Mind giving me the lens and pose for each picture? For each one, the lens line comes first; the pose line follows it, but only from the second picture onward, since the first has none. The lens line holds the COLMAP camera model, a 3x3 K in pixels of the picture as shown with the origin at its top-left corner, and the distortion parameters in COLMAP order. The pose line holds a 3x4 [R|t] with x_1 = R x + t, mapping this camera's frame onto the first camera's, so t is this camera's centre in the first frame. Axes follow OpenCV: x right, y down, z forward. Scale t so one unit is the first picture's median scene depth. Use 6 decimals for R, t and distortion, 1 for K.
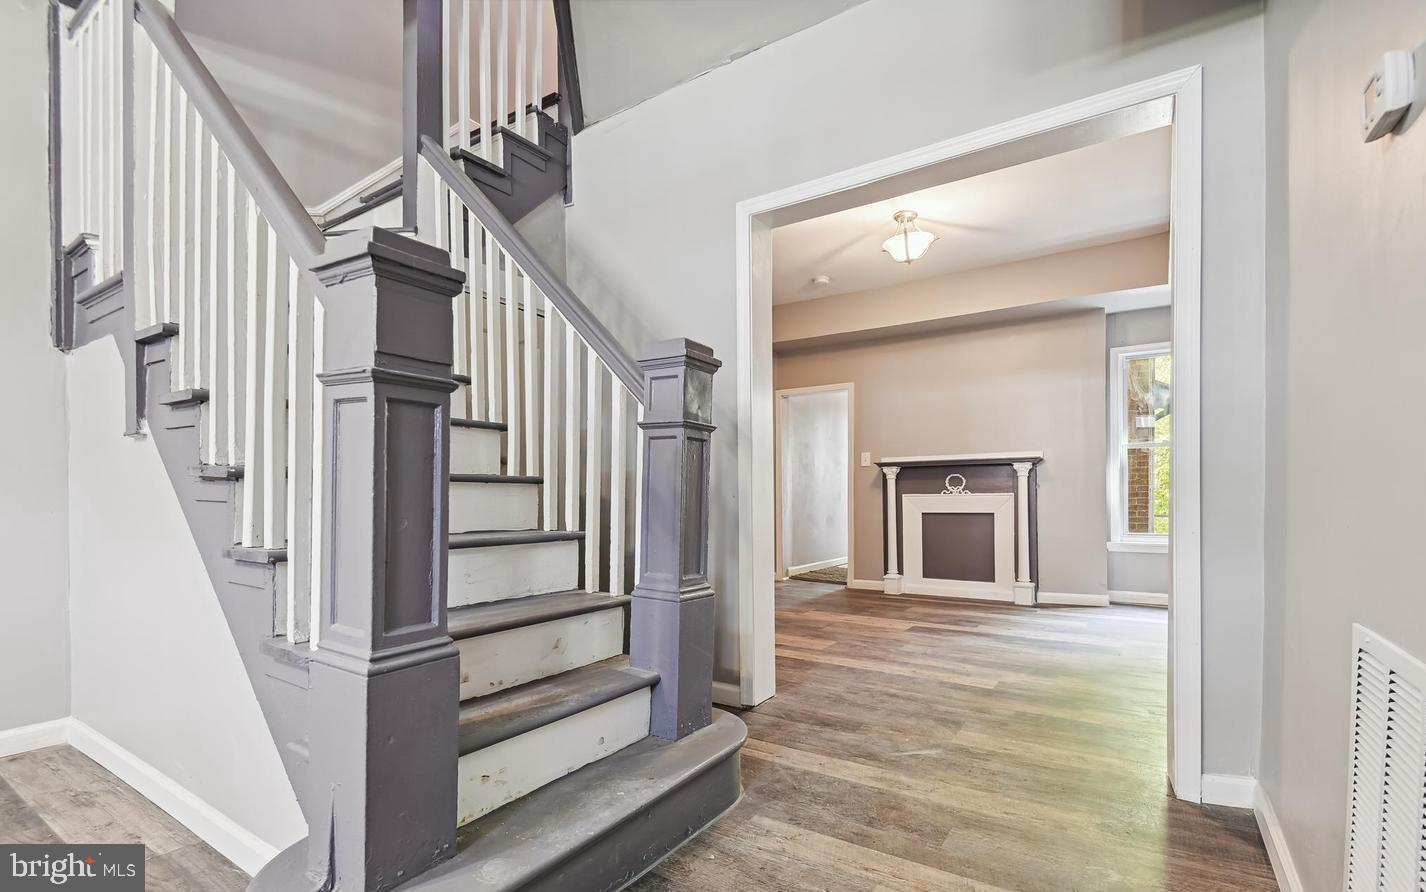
lens RADIAL K [[658.9, 0, 710.3], [0, 658.9, 502.8], [0, 0, 1]] dist [0.022346, -0.017620]
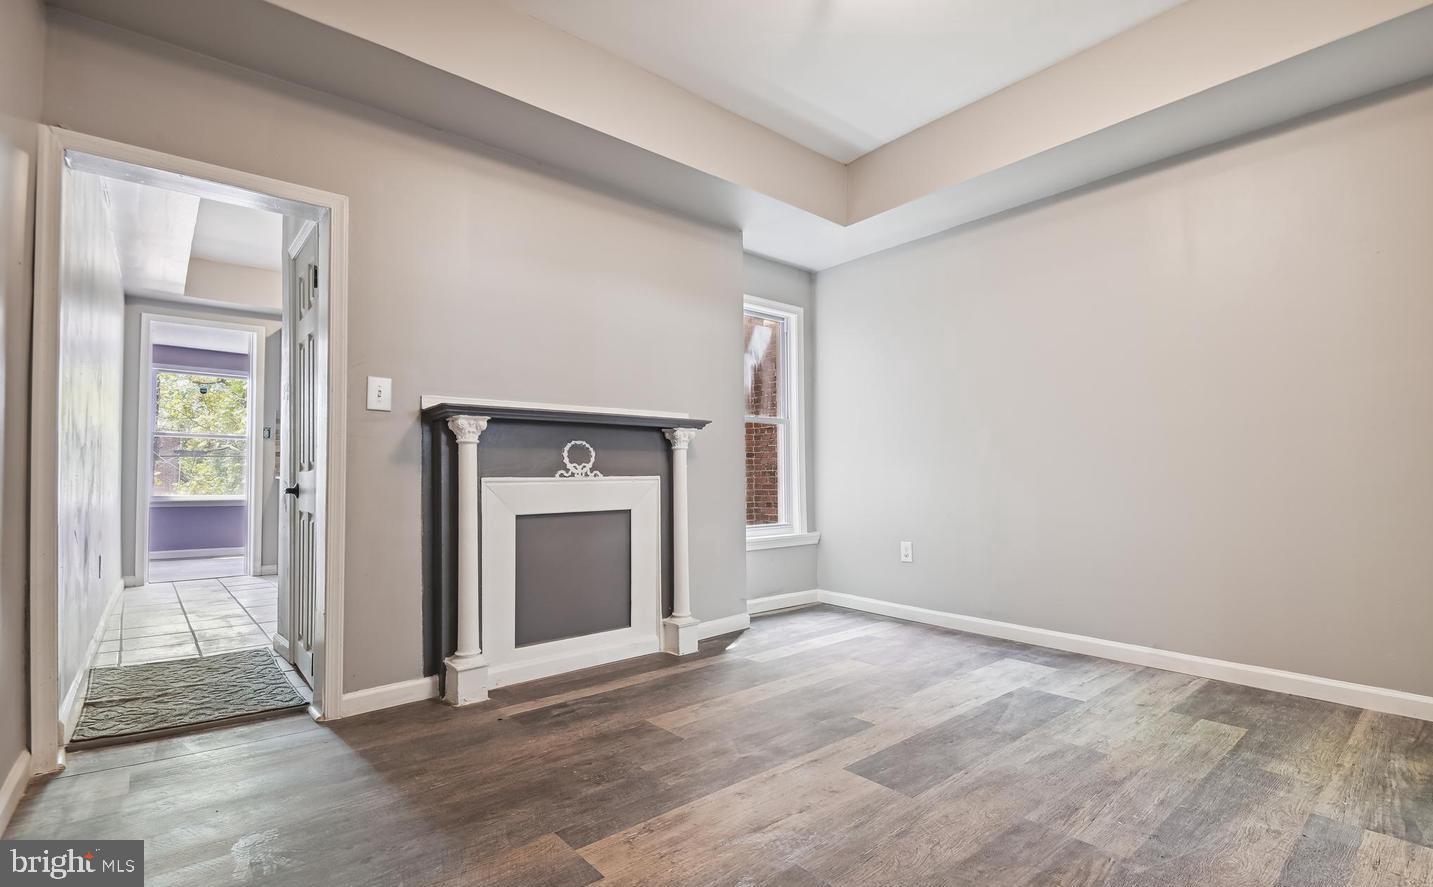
lens RADIAL K [[662.1, 0, 725.6], [0, 662.1, 465.2], [0, 0, 1]] dist [0.022346, -0.017620]
pose [[0.267059, 0.018238, 0.963508, -0.126531], [0.012737, 0.999667, -0.022453, -0.010097], [-0.963596, 0.018268, 0.266737, 0.780379]]
